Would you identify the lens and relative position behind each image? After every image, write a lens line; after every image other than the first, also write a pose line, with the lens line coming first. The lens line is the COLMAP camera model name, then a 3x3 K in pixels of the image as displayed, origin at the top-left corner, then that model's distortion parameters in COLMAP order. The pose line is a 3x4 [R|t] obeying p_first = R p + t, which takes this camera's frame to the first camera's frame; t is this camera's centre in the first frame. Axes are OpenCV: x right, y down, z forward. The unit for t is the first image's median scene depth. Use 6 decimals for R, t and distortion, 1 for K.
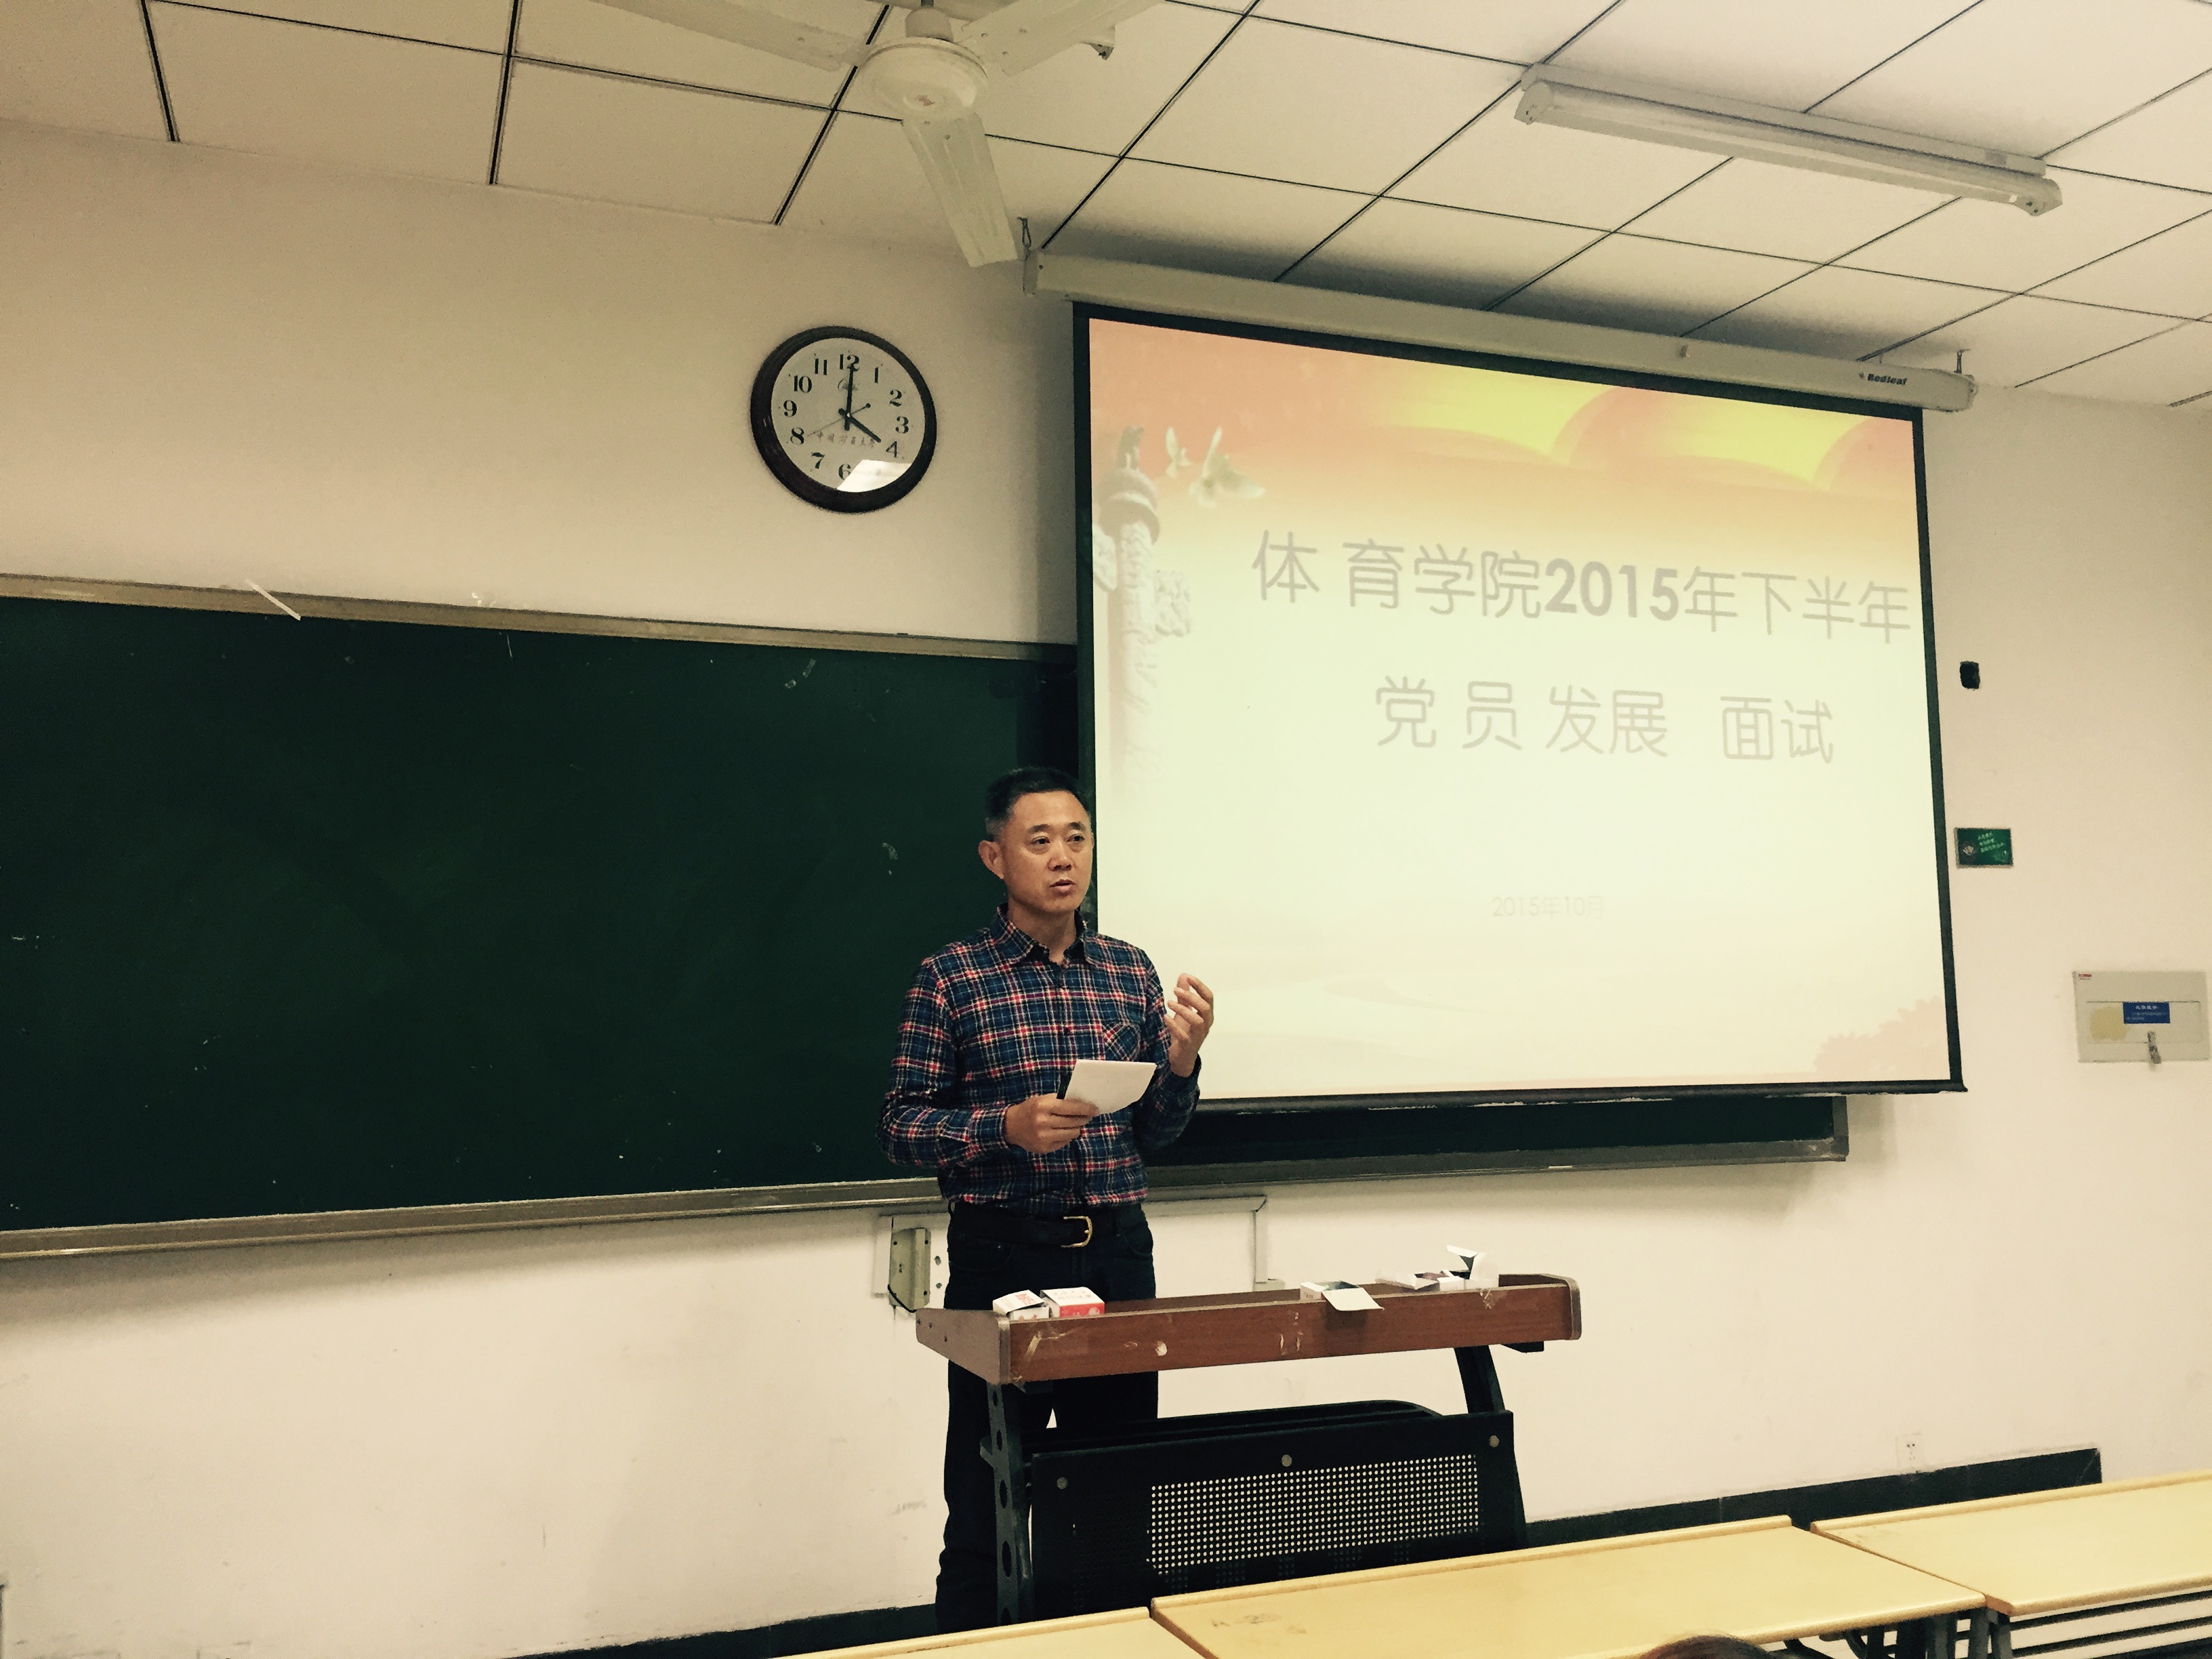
lens RADIAL K [[1917.3, 0, 1114.8], [0, 1917.3, 817.8], [0, 0, 1]] dist [0.043485, -0.060455]
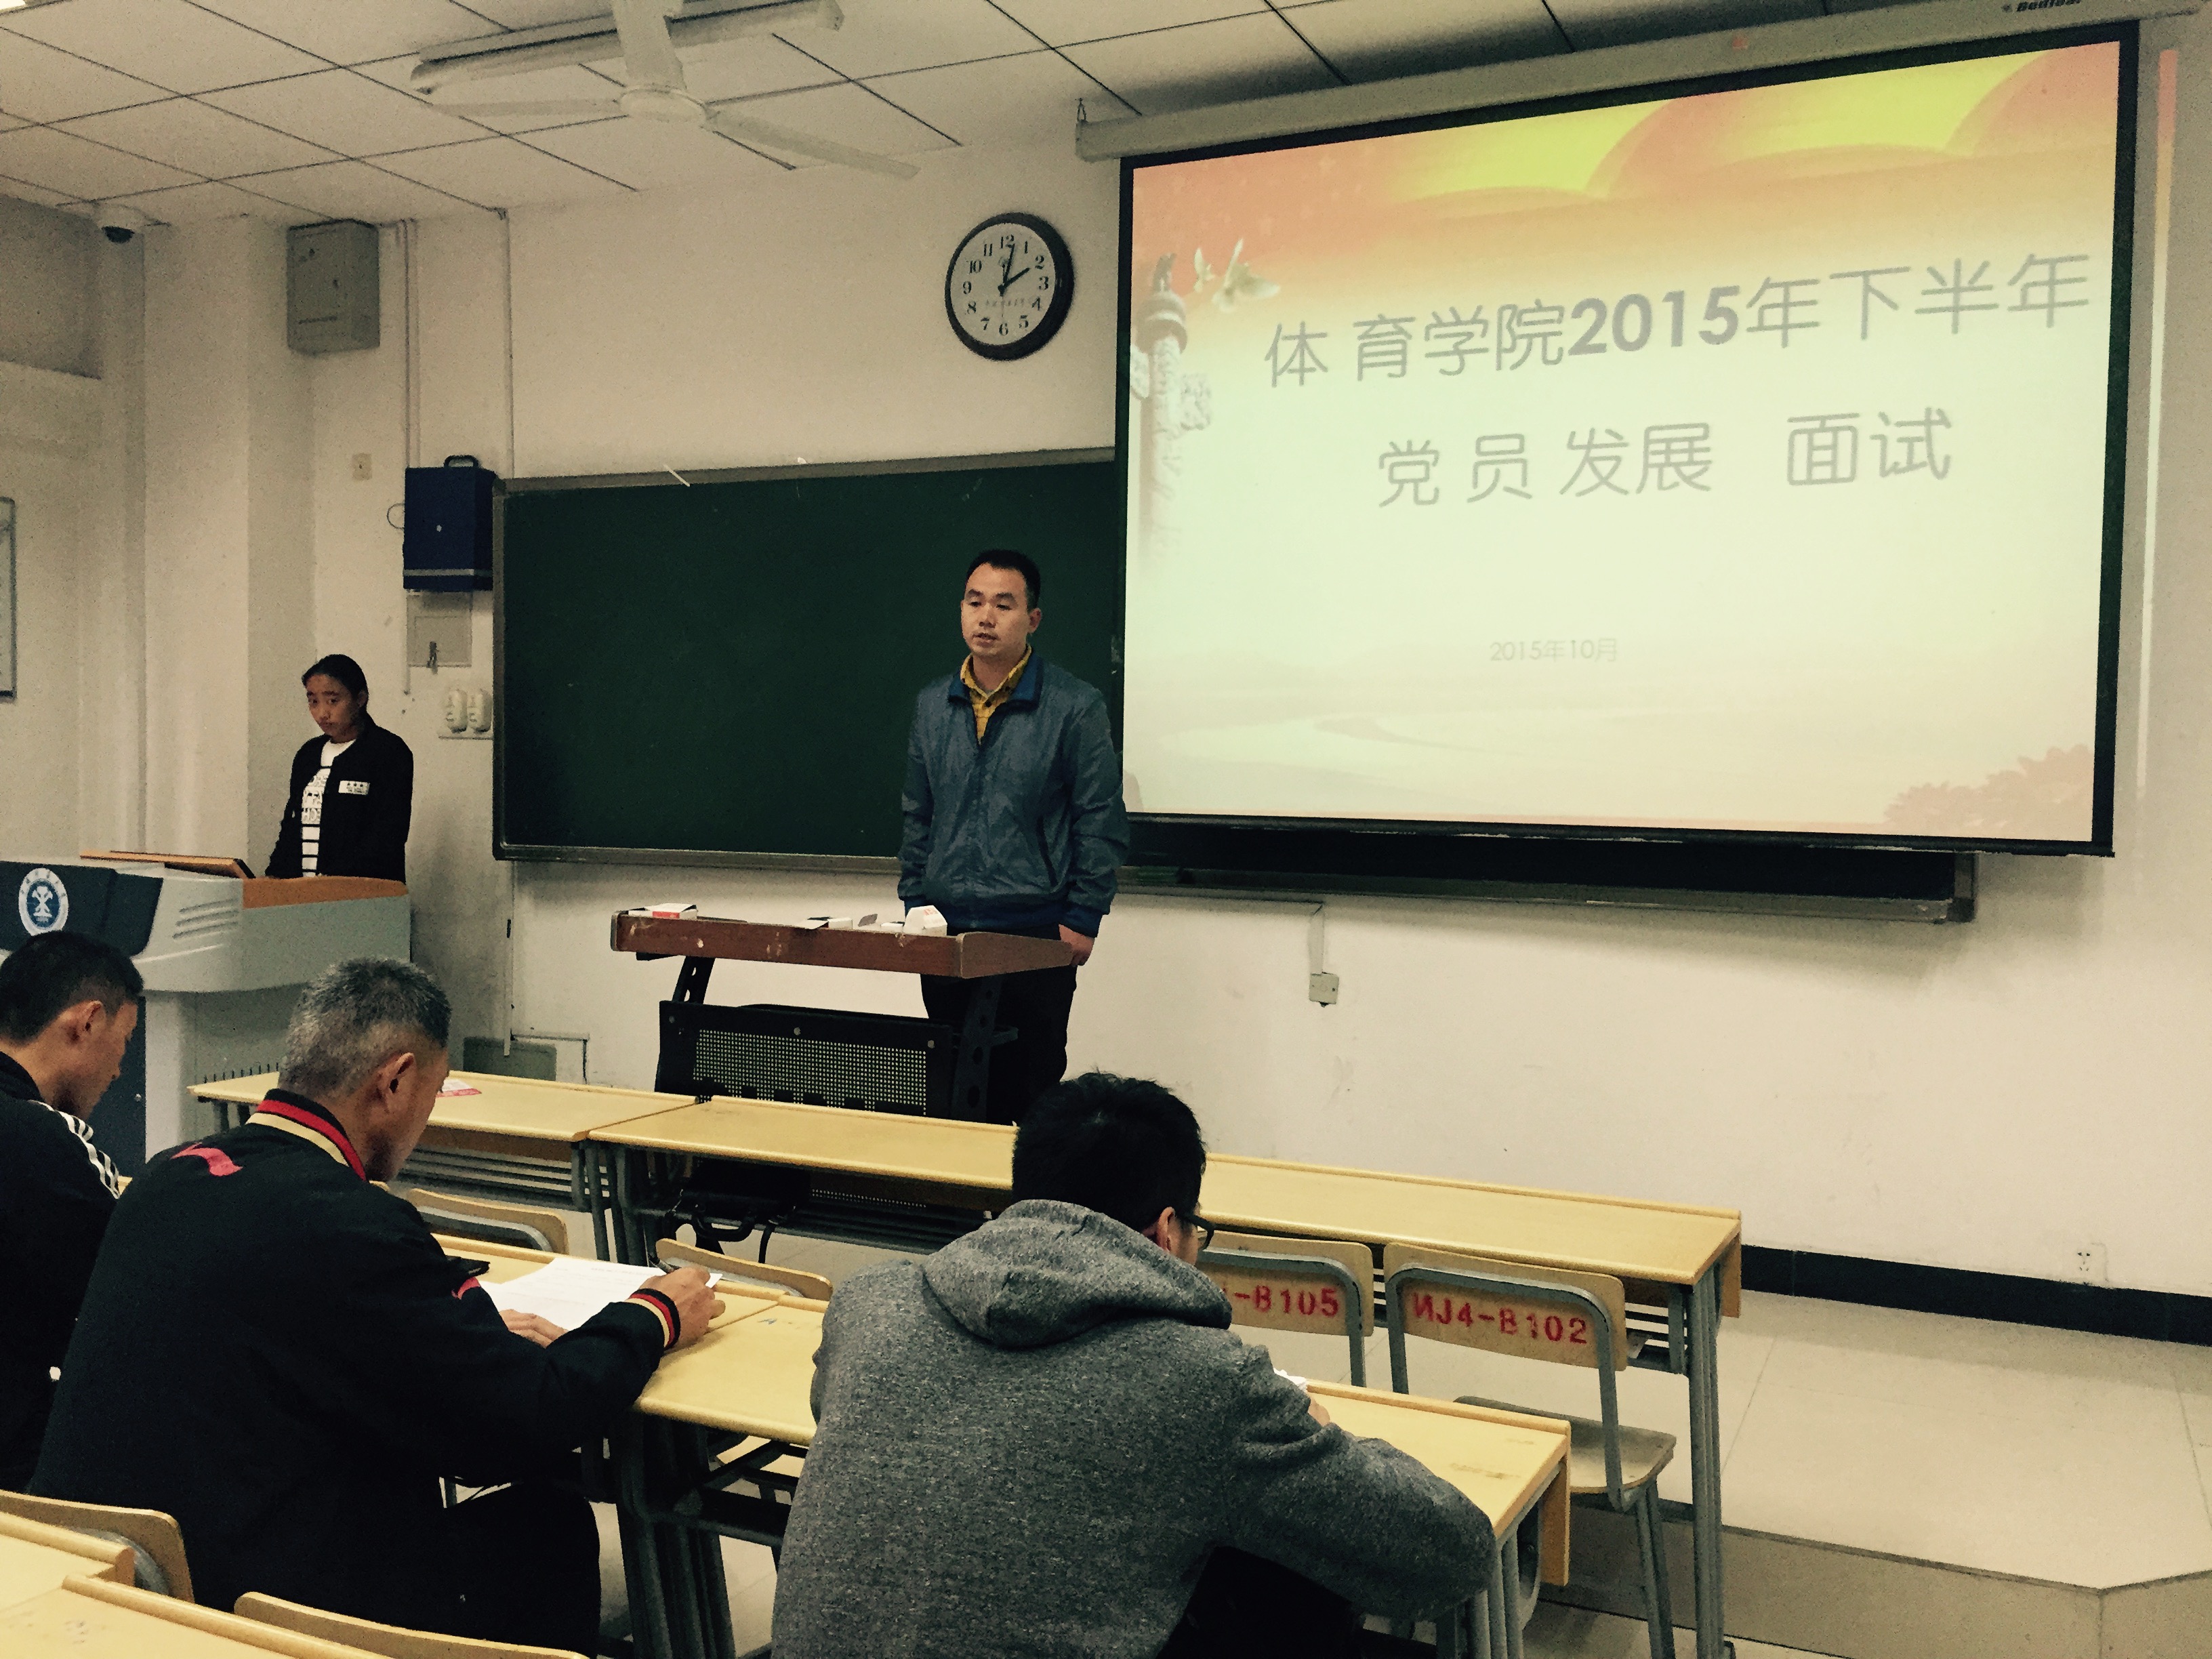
lens RADIAL K [[1917.3, 0, 1113.4], [0, 1917.3, 836.3], [0, 0, 1]] dist [0.043485, -0.060455]
pose [[0.685283, 0.050250, -0.726541, 0.806397], [0.047275, 0.992443, 0.113231, 0.017102], [0.726741, -0.111943, 0.677729, 0.113831]]
